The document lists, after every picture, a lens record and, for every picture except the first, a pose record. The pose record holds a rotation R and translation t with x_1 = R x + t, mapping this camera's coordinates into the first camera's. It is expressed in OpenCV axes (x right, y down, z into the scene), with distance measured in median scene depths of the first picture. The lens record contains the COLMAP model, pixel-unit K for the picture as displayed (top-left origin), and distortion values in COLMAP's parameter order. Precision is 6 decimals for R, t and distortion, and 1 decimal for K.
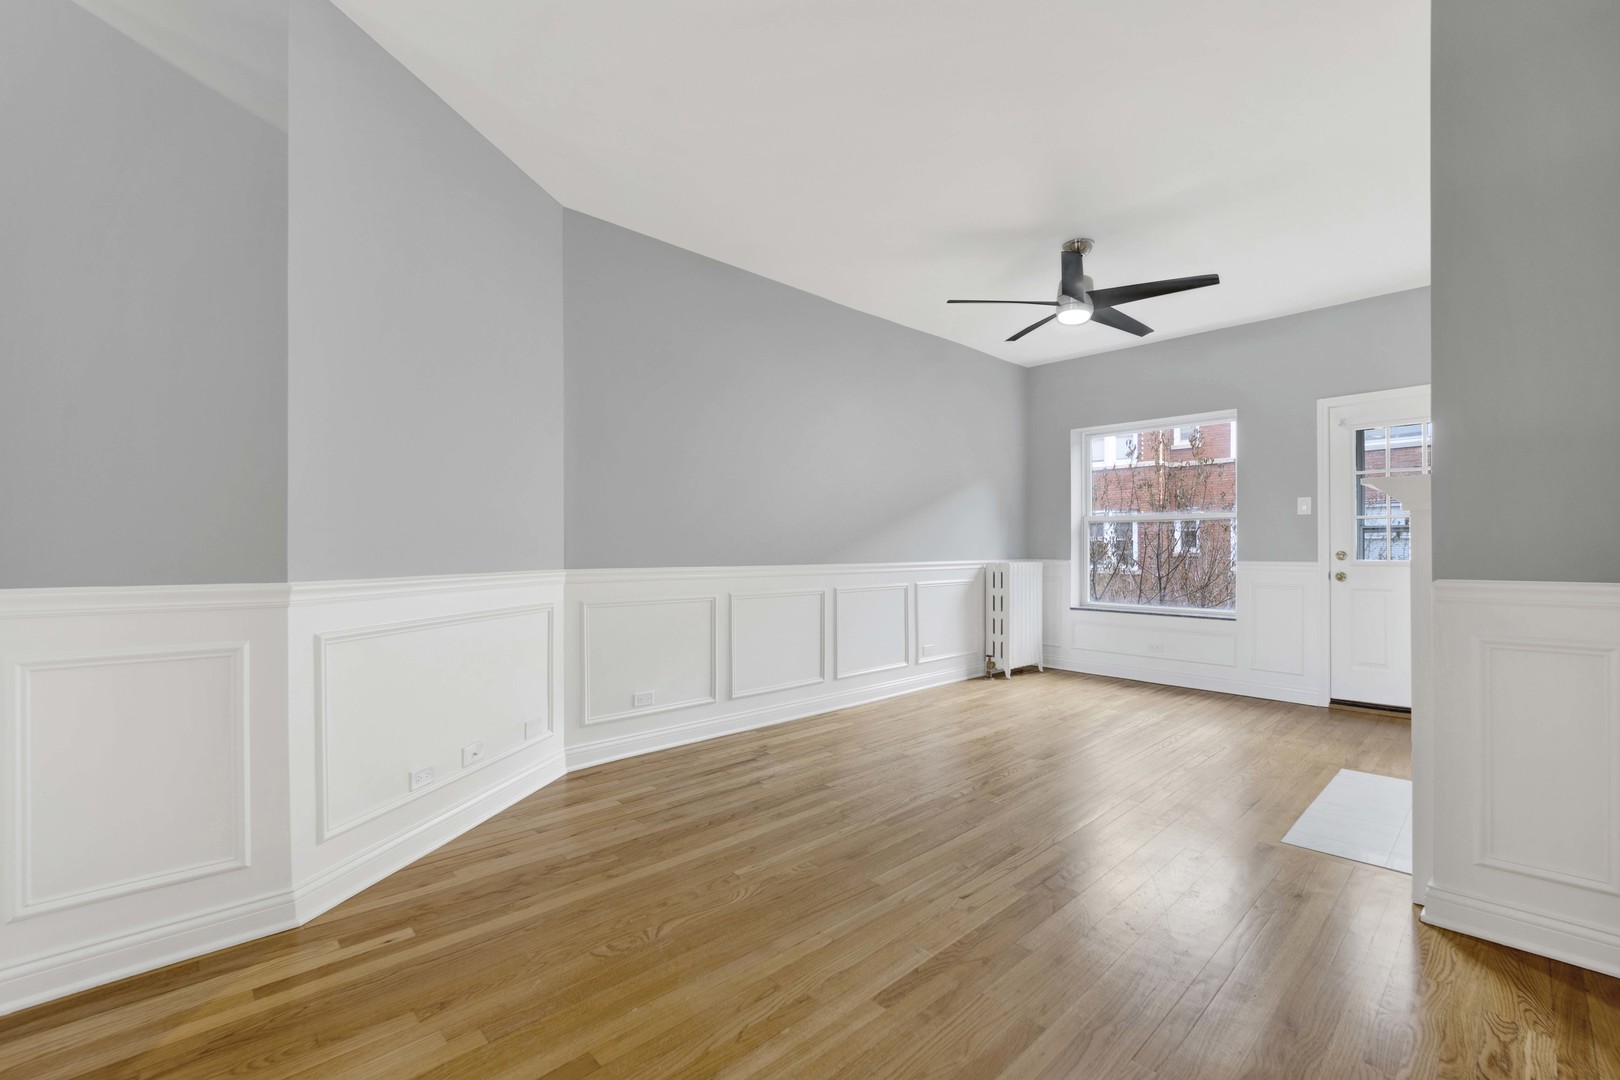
lens RADIAL K [[686.0, 0, 810.0], [0, 686.0, 540.0], [0, 0, 1]] dist [-0.021795, -0.000251]
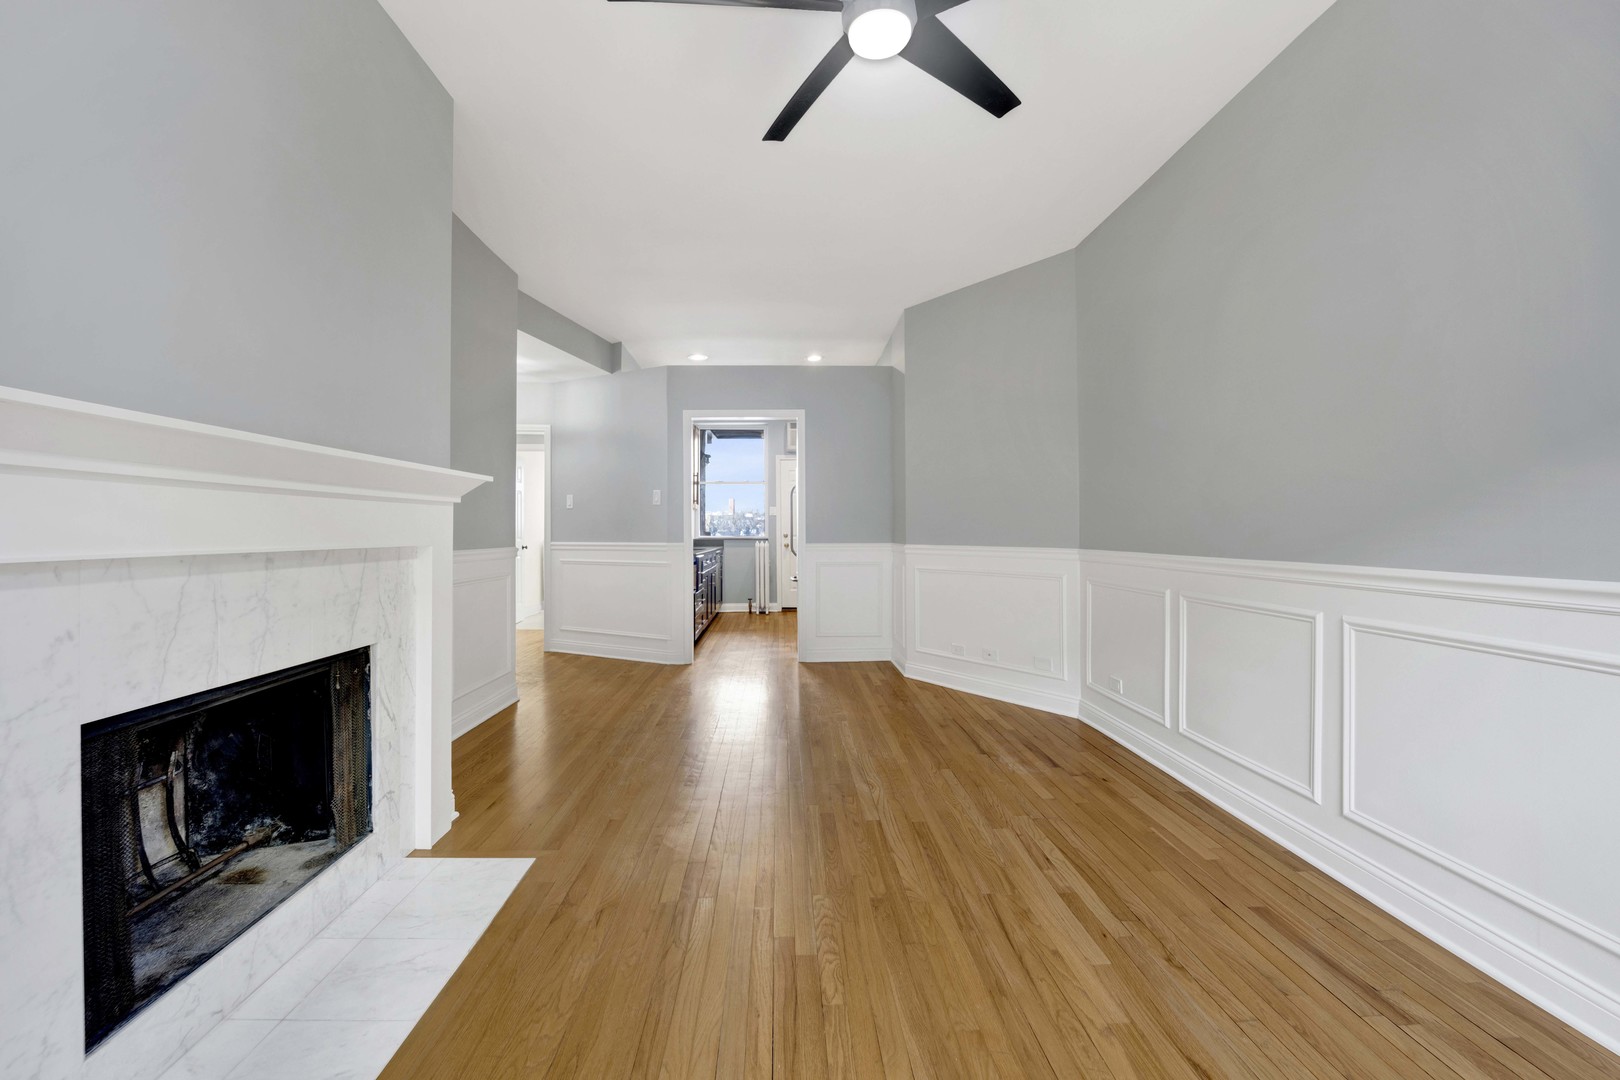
lens RADIAL K [[686.0, 0, 810.0], [0, 686.0, 540.0], [0, 0, 1]] dist [-0.021795, -0.000251]
pose [[-0.662355, 0.007773, -0.749150, 0.683582], [0.010005, 0.999949, 0.001529, 0.011663], [0.749124, -0.006482, -0.662398, 1.138549]]
